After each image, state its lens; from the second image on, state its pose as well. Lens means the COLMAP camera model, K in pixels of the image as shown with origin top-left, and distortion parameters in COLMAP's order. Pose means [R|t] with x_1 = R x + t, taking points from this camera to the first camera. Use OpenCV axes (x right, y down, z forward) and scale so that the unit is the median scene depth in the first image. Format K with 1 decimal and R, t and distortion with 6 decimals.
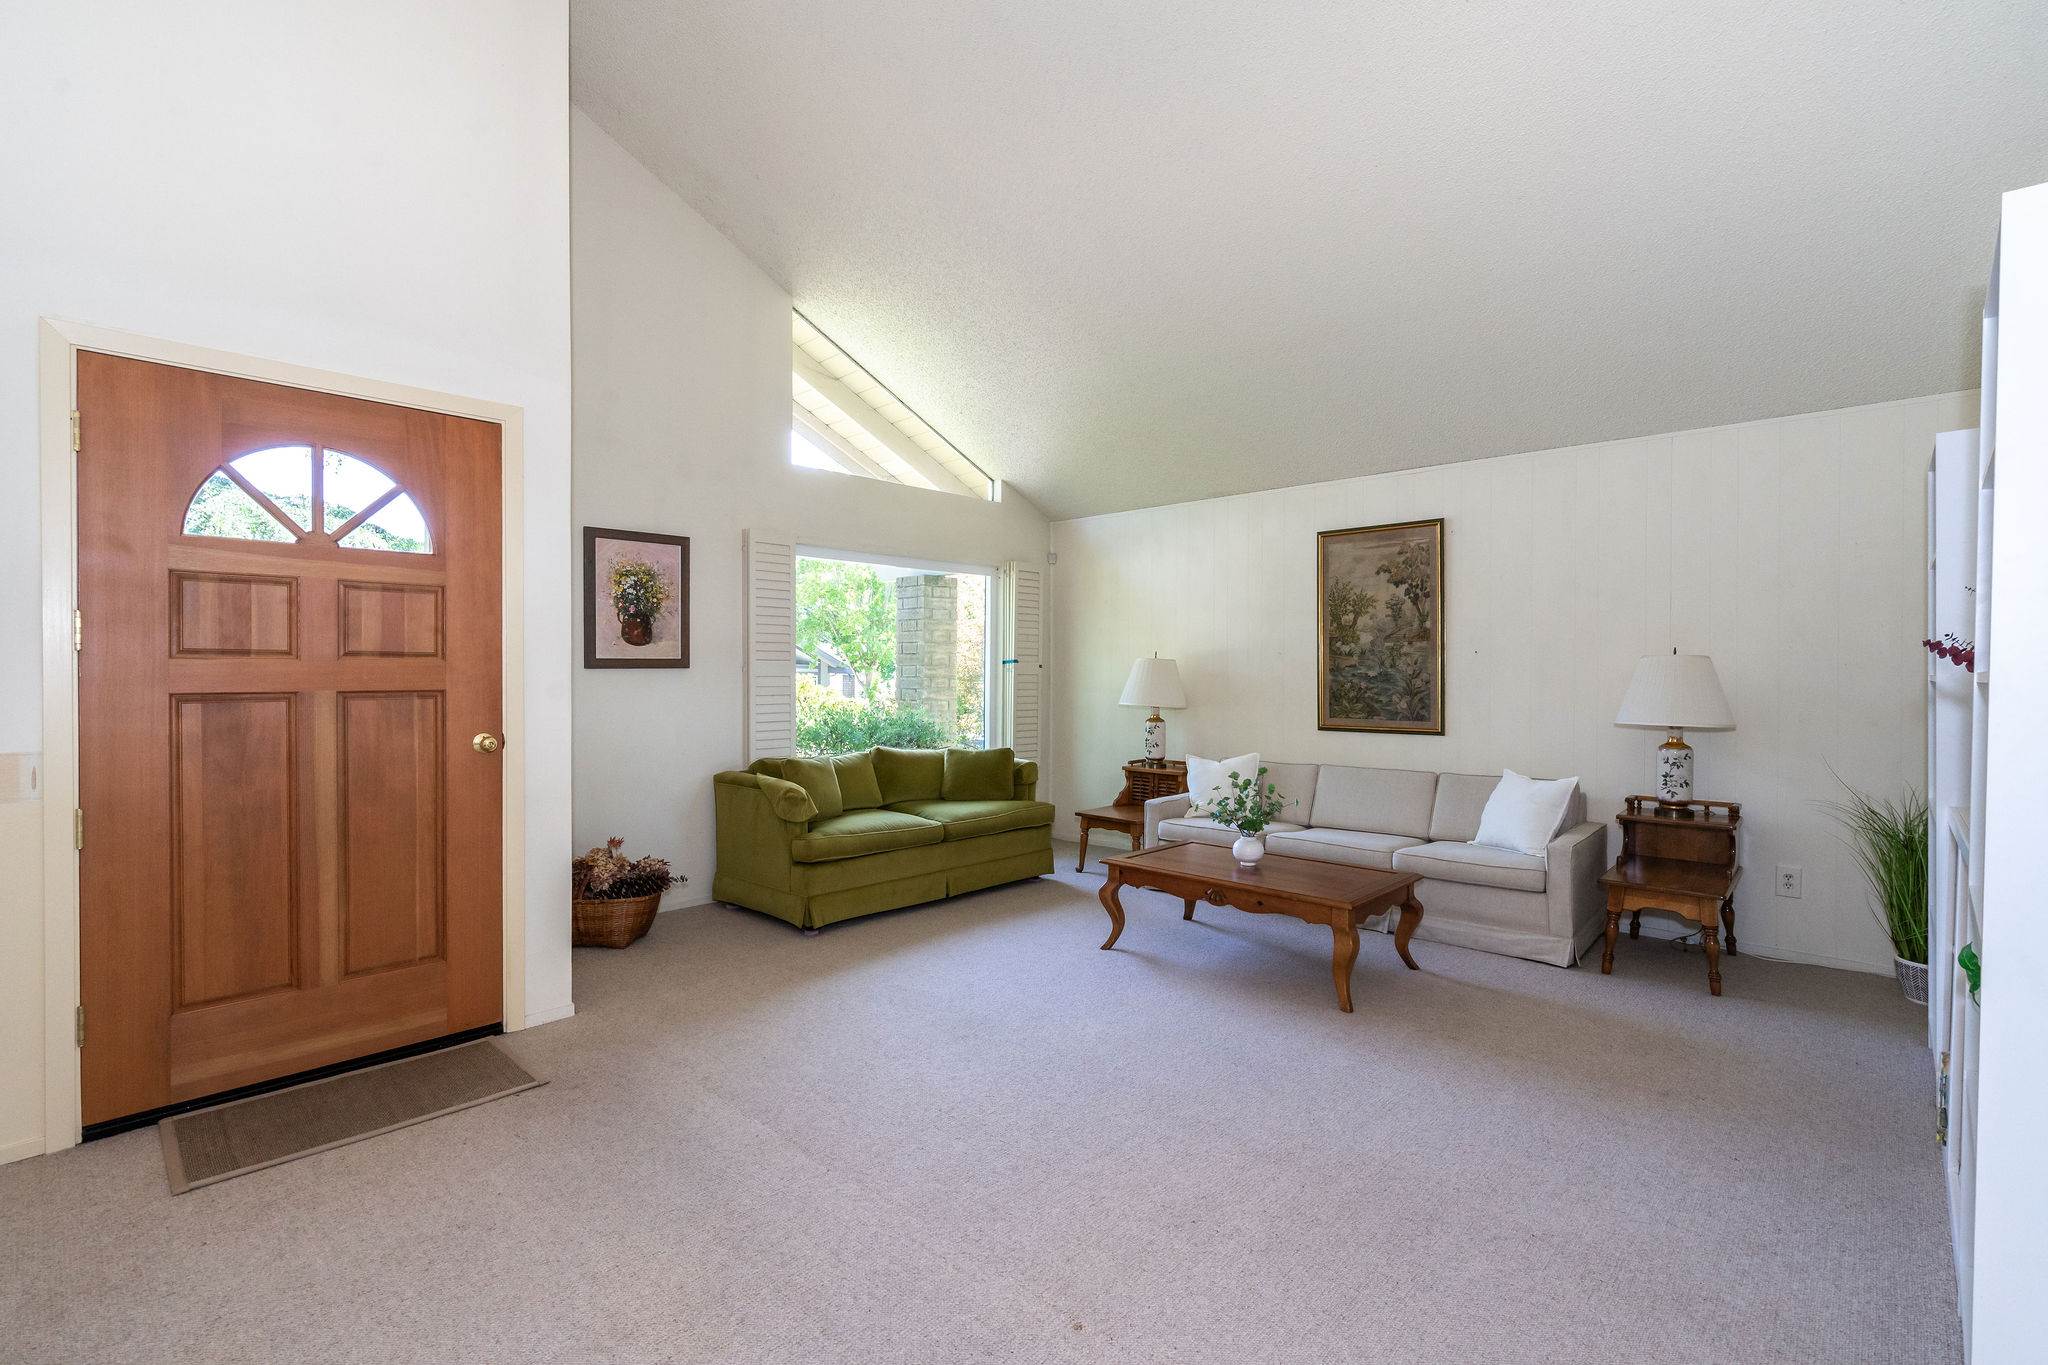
lens RADIAL K [[937.7, 0, 1018.2], [0, 937.7, 665.6], [0, 0, 1]] dist [-0.000952, 0.001450]
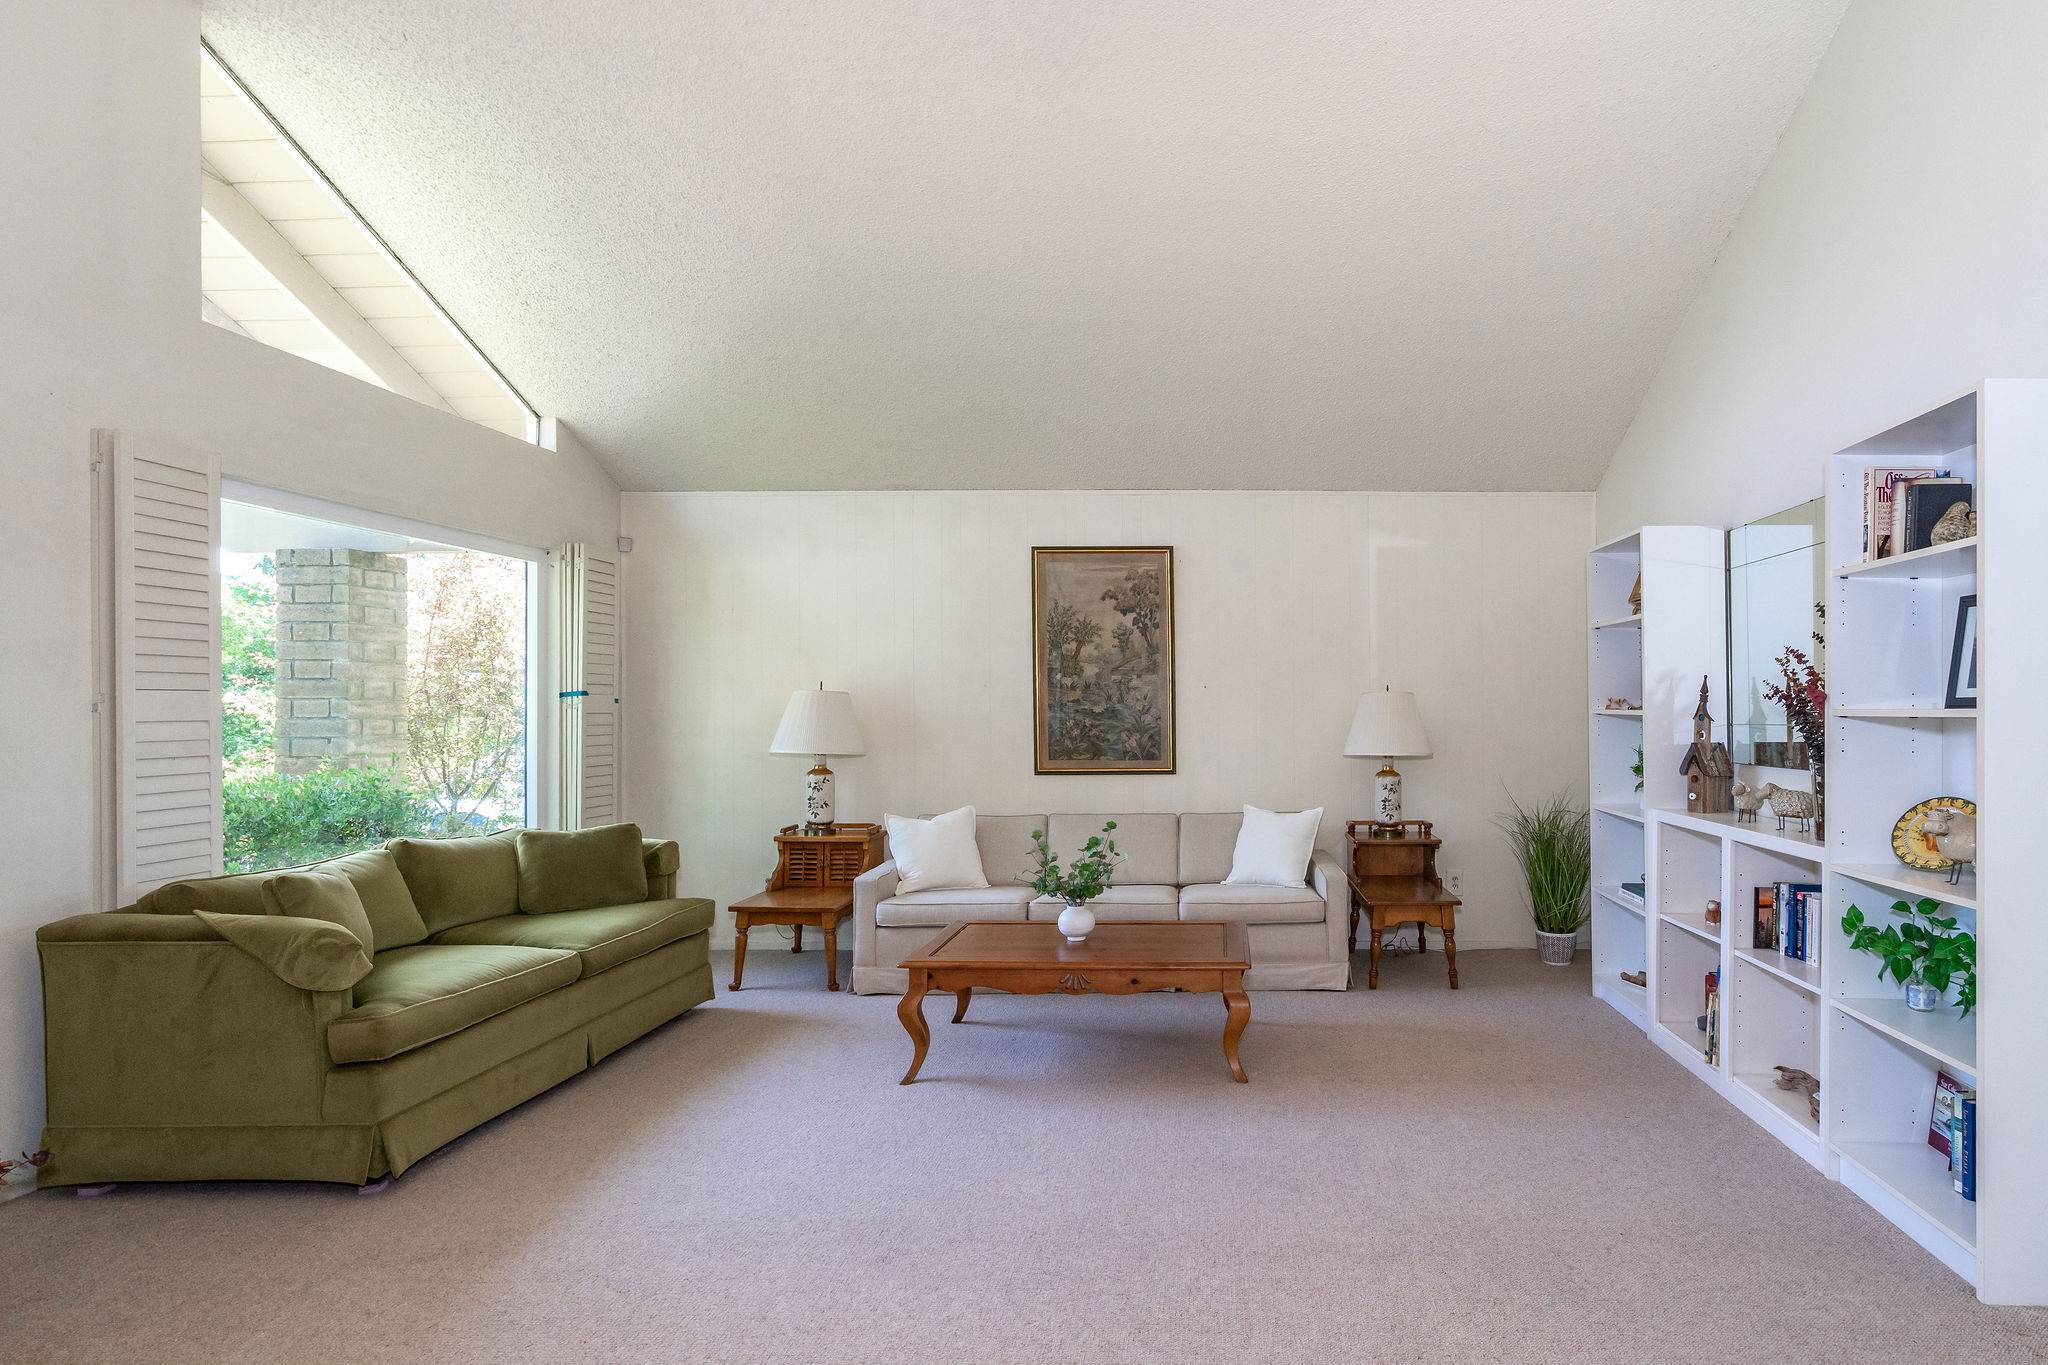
lens RADIAL K [[1103.3, 0, 1024.3], [0, 1103.3, 693.4], [0, 0, 1]] dist [-0.005595, 0.000167]
pose [[0.722702, 0.003039, 0.691153, -0.418739], [-0.001886, 0.999995, -0.002425, -0.004391], [-0.691157, 0.000449, 0.722704, 0.286281]]
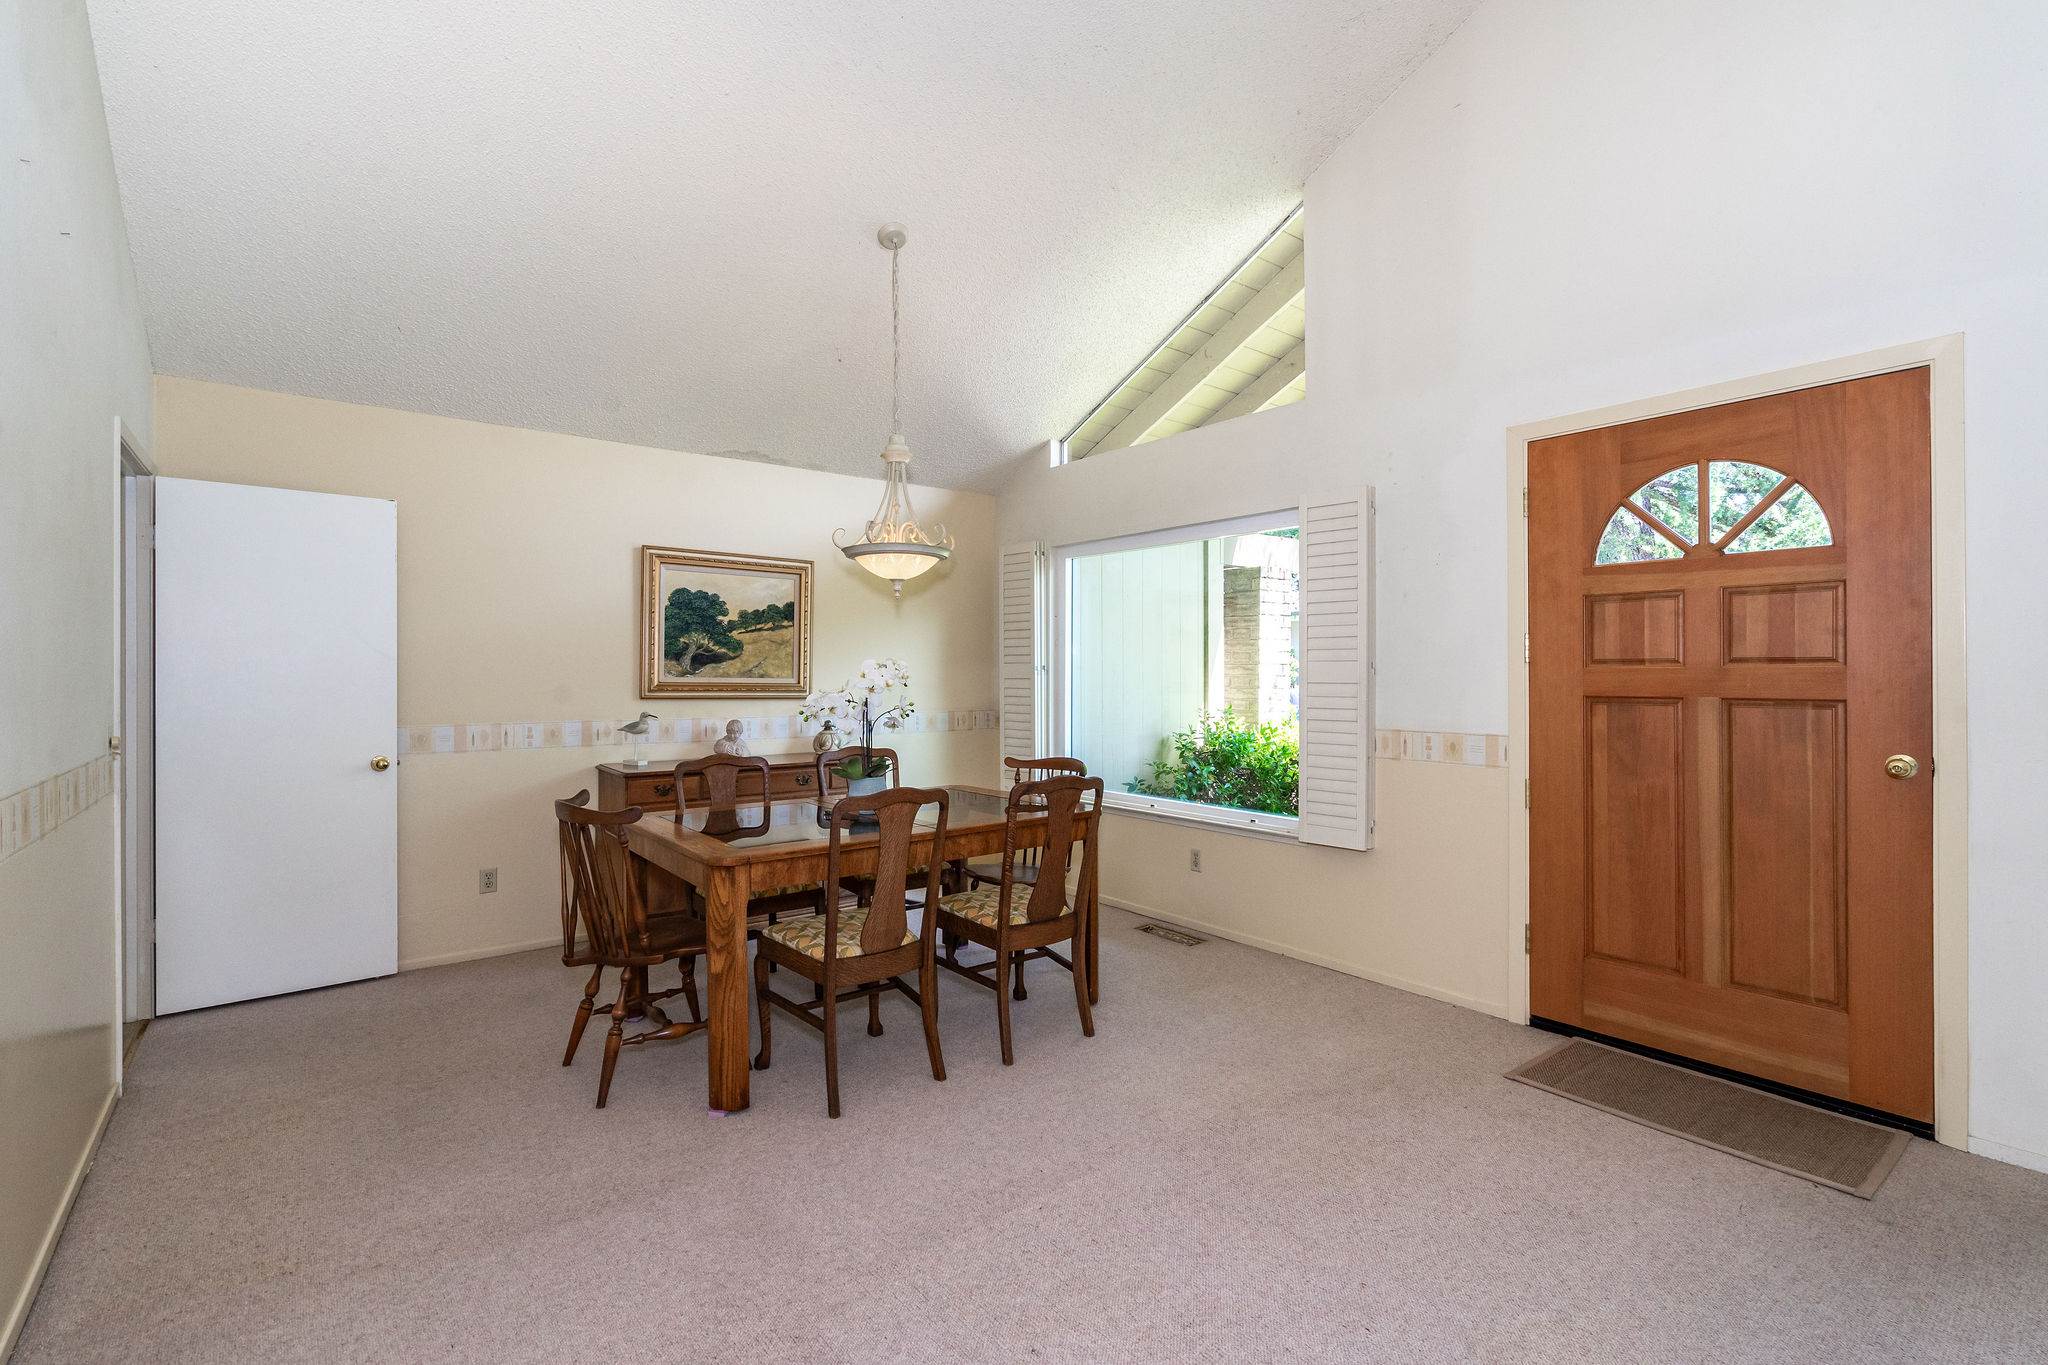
lens RADIAL K [[924.5, 0, 1015.1], [0, 924.5, 674.9], [0, 0, 1]] dist [-0.000721, 0.000821]
pose [[-0.156059, -0.001476, -0.987747, 0.245756], [0.004373, 0.999988, -0.002185, 0.000840], [0.987738, -0.004660, -0.156051, 0.266417]]
